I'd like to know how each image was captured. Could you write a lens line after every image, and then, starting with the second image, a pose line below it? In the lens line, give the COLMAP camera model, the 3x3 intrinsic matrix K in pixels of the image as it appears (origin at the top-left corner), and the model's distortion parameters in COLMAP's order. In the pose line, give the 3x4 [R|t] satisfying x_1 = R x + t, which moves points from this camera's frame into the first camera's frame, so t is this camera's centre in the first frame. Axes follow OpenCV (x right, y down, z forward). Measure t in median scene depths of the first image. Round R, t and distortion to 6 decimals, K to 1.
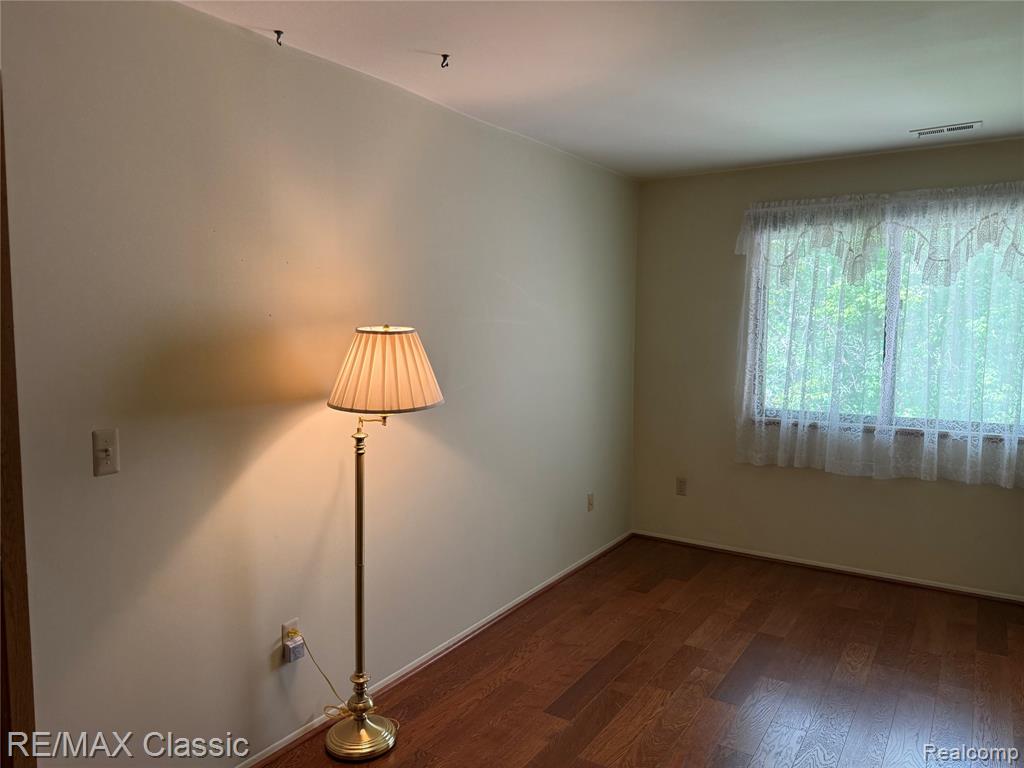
lens RADIAL K [[738.4, 0, 519.9], [0, 738.4, 391.1], [0, 0, 1]] dist [0.070634, -0.069310]
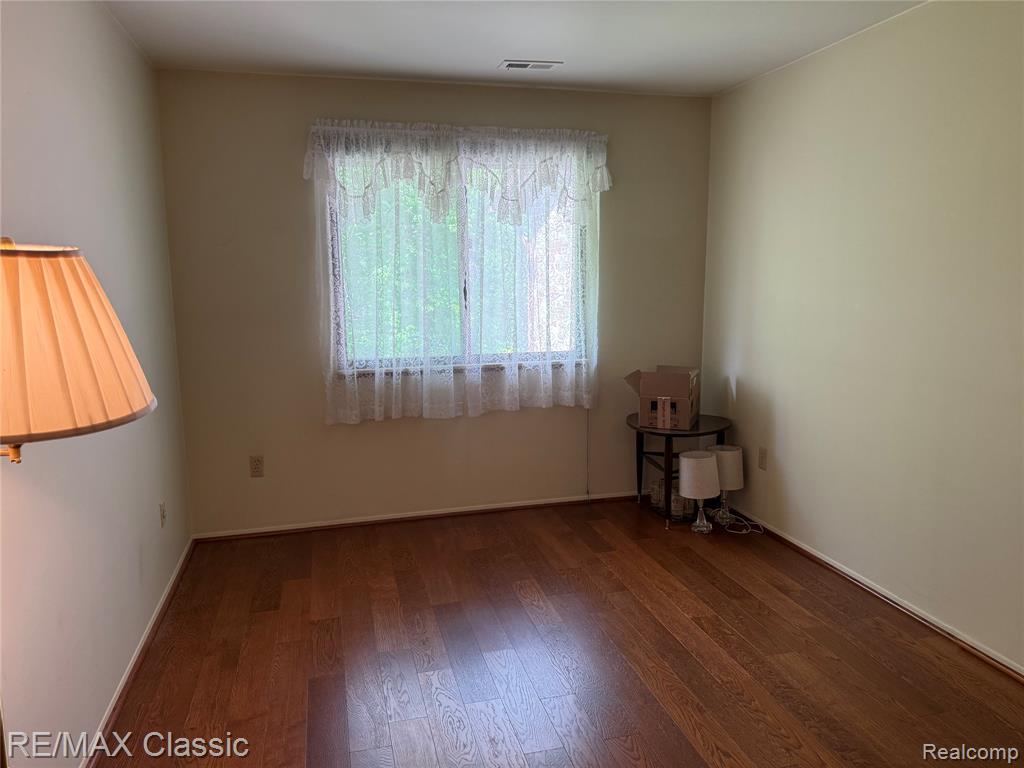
lens RADIAL K [[718.6, 0, 512.0], [0, 718.6, 384.0], [0, 0, 1]] dist [0.138795, -0.240088]
pose [[0.682019, -0.123053, 0.720908, -0.183261], [0.085566, 0.992399, 0.088444, -0.008735], [-0.726312, 0.001364, 0.687364, 0.288595]]
